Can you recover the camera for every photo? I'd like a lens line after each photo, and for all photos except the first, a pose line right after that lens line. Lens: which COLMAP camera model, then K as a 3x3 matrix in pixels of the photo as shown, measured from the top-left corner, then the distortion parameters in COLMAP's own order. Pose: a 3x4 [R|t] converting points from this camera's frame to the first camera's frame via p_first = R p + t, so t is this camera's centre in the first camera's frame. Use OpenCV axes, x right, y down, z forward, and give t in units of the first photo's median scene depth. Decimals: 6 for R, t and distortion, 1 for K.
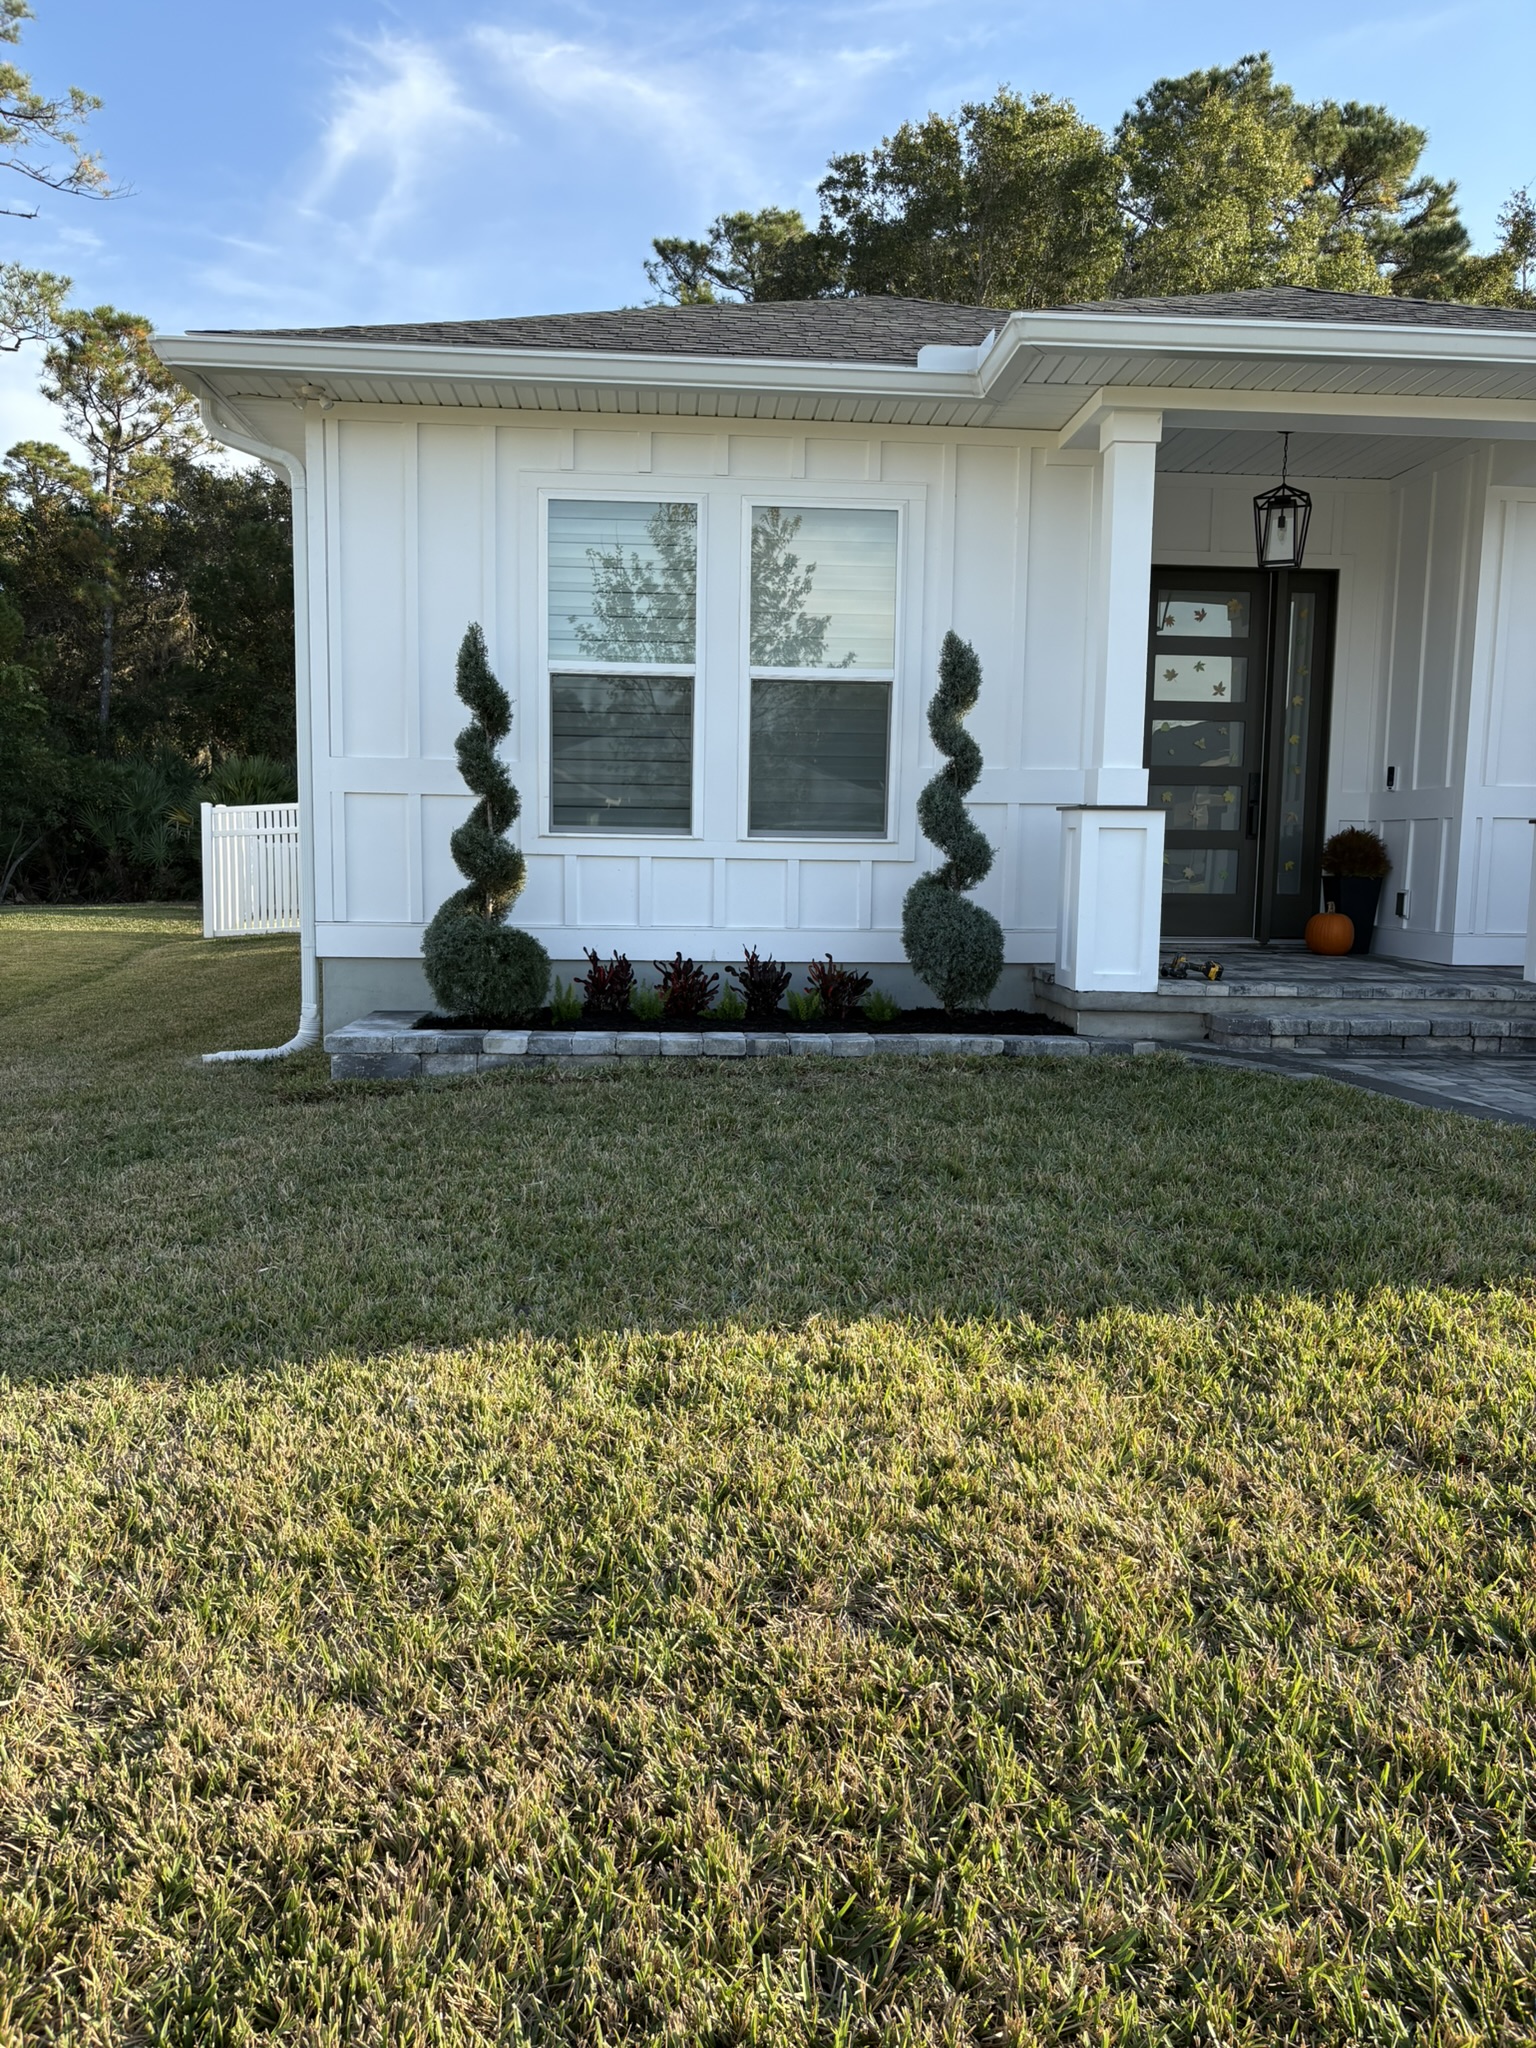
lens RADIAL K [[1508.7, 0, 757.4], [0, 1508.7, 1045.0], [0, 0, 1]] dist [0.046710, -0.051254]
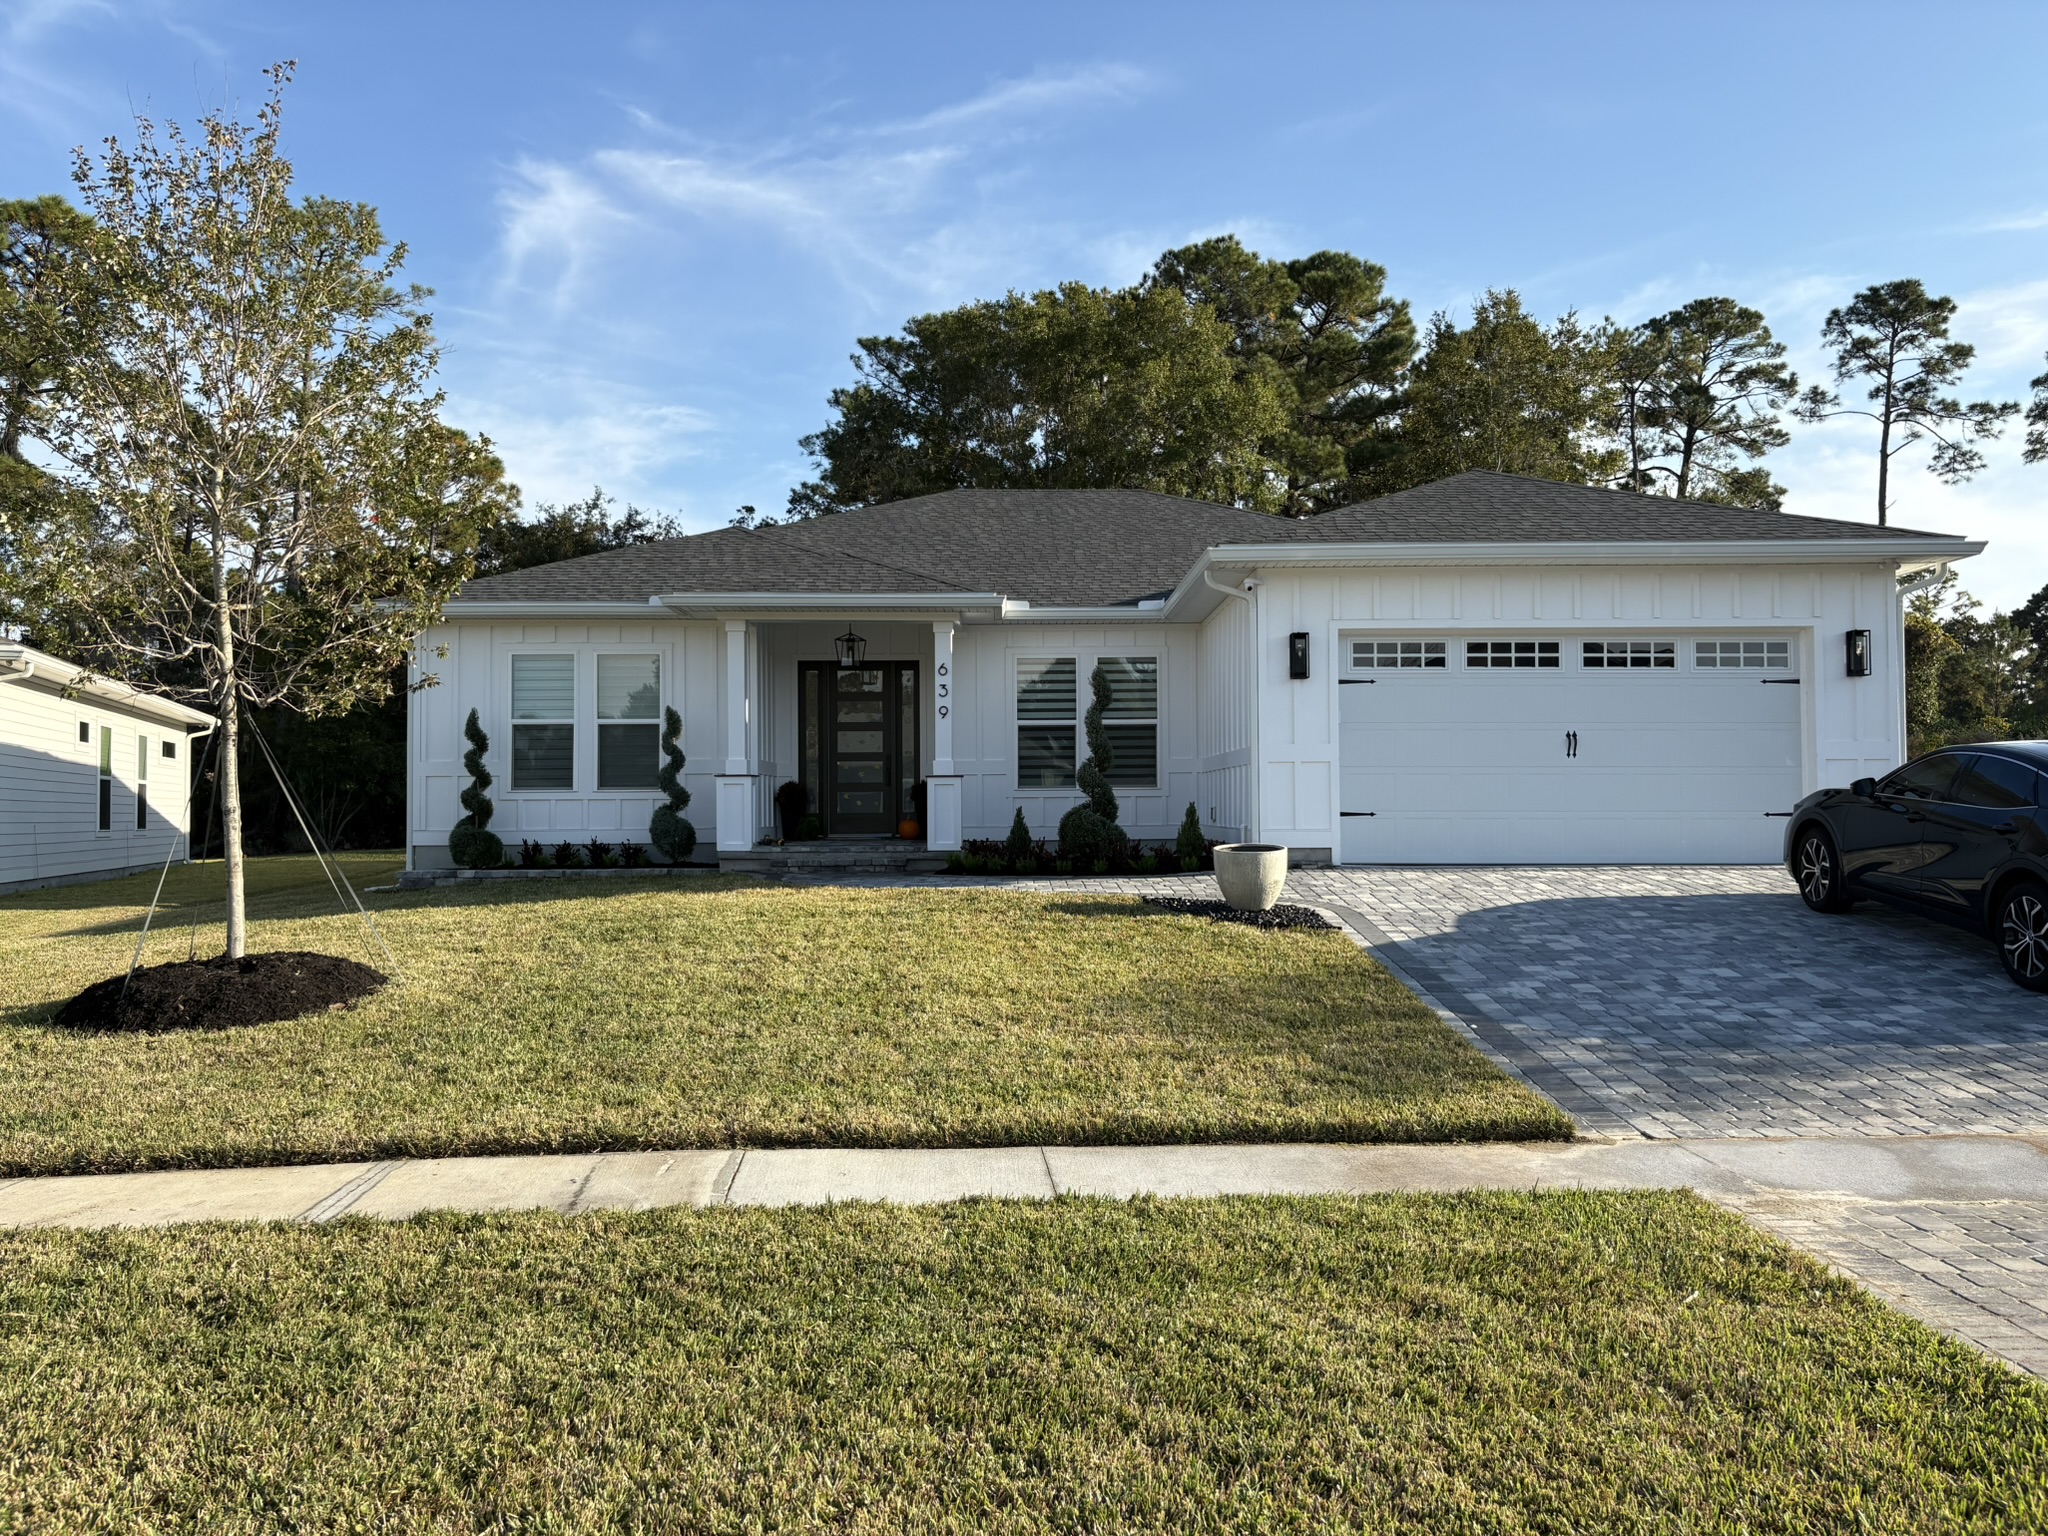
lens RADIAL K [[1508.7, 0, 1032.0], [0, 1508.7, 772.0], [0, 0, 1]] dist [0.046710, -0.051254]
pose [[0.998481, -0.023339, -0.049919, 0.797497], [0.015798, 0.989091, -0.146456, 0.191660], [0.052793, 0.145445, 0.987957, -1.310140]]
